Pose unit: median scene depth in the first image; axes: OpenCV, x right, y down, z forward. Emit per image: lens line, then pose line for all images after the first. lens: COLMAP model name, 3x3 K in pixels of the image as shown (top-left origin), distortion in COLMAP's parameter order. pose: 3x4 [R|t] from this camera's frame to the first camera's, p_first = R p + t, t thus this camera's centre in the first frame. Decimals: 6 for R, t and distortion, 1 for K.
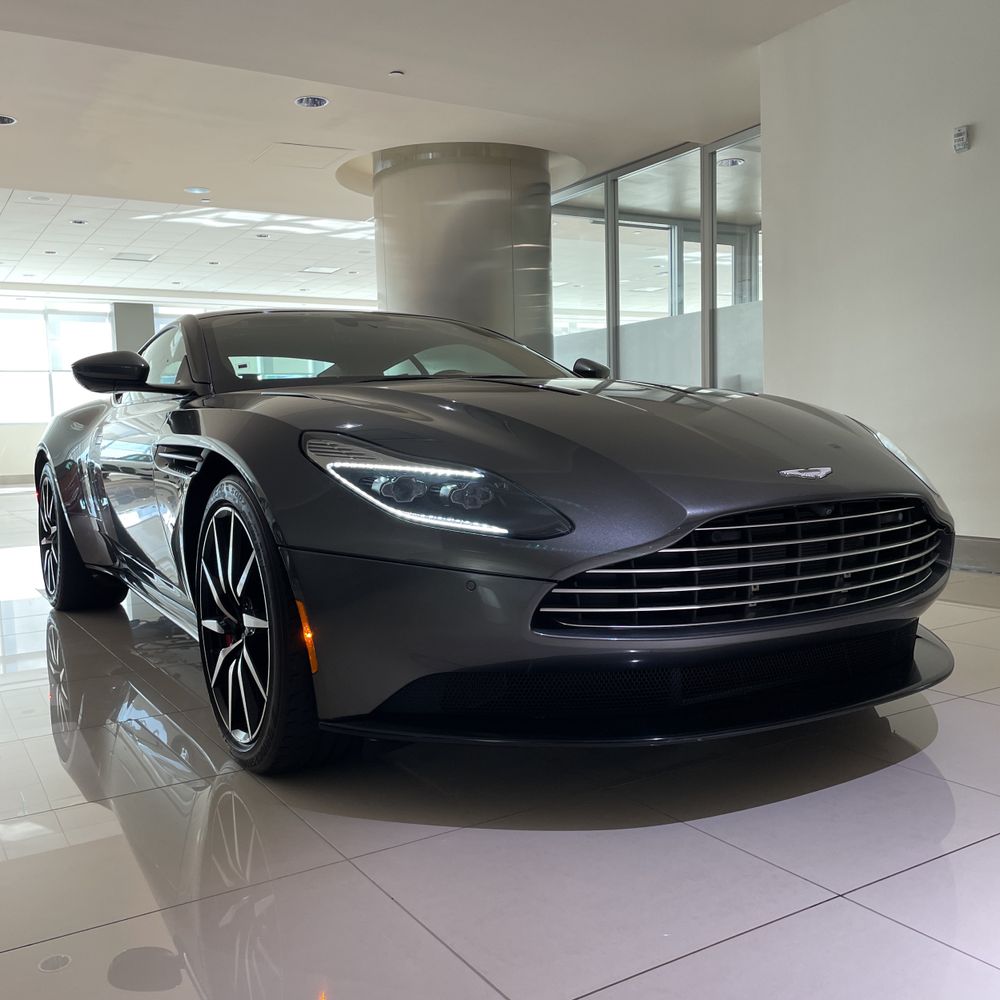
lens RADIAL K [[1024.6, 0, 502.1], [0, 1024.6, 535.1], [0, 0, 1]] dist [0.001735, 0.013383]
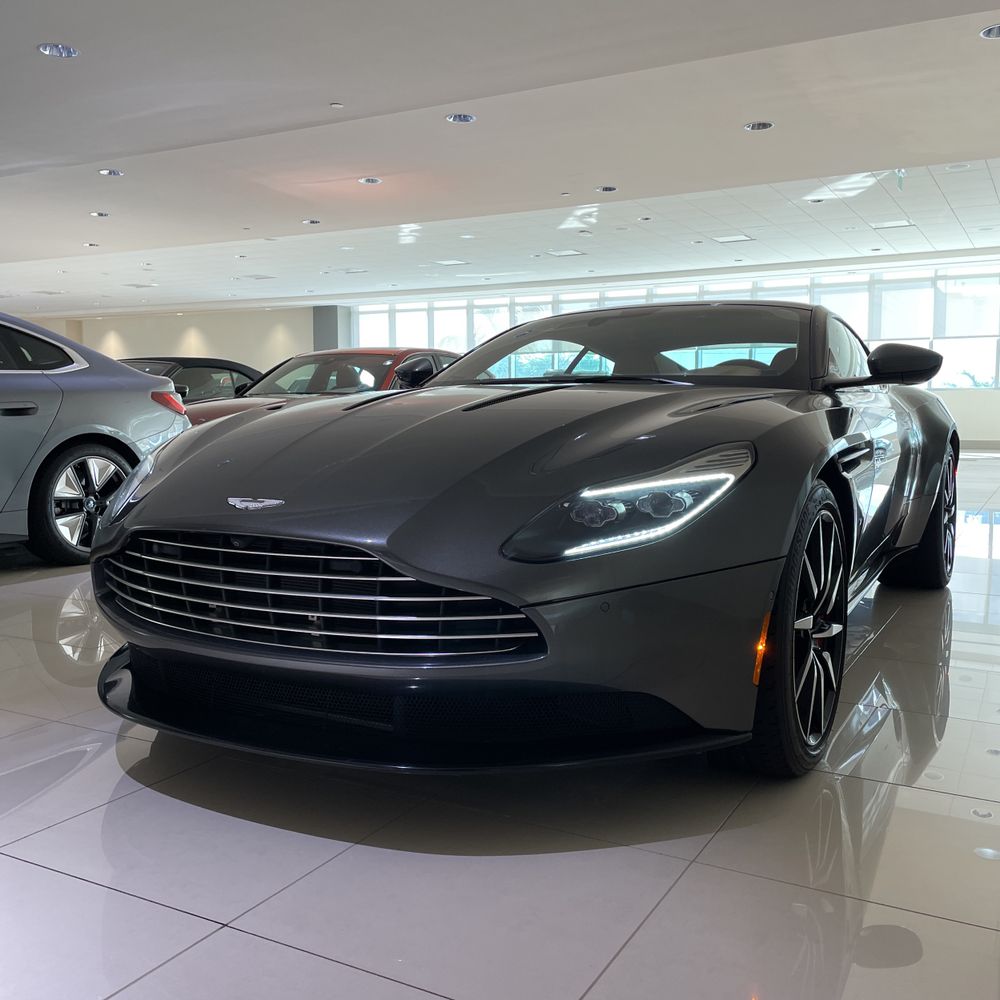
lens RADIAL K [[1002.9, 0, 533.0], [0, 1002.9, 487.1], [0, 0, 1]] dist [0.164096, -0.220059]
pose [[0.513320, 0.090530, -0.853409, 0.309639], [-0.093076, 0.994428, 0.049505, -0.036534], [0.853135, 0.054020, 0.518885, 0.185326]]
